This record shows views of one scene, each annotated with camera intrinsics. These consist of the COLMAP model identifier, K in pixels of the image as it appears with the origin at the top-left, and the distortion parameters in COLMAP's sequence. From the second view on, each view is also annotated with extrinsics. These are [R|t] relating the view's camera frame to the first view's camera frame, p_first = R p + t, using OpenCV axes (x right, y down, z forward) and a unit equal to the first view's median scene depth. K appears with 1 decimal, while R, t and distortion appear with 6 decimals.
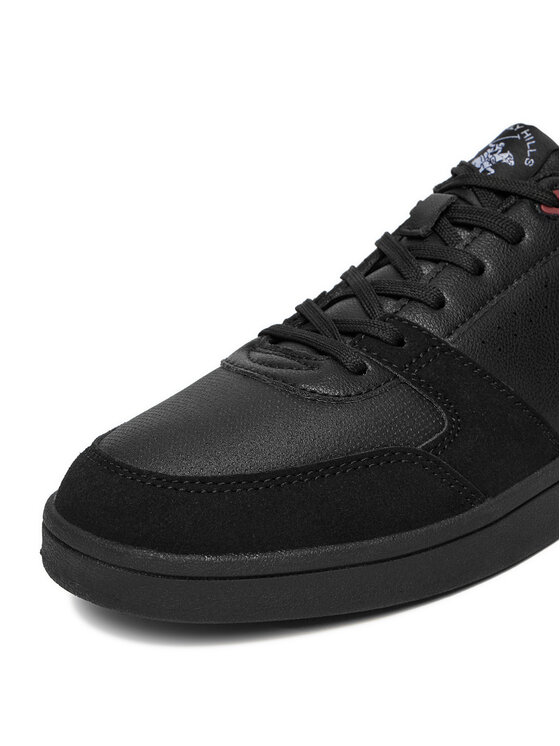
lens RADIAL K [[1633.1, 0, 280.0], [0, 1633.1, 373.0], [0, 0, 1]] dist [-0.106870, -0.637202]
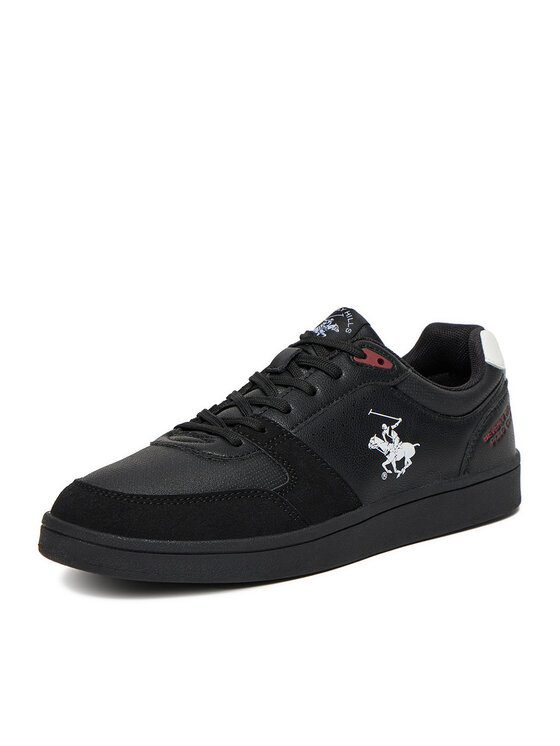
lens RADIAL K [[2193.4, 0, 280.0], [0, 2193.4, 373.0], [0, 0, 1]] dist [0.041134, 0.076722]
pose [[0.995610, 0.052873, 0.077232, -0.081117], [-0.040723, 0.987665, -0.151192, 0.251221], [-0.084273, 0.147383, 0.985483, -1.164272]]
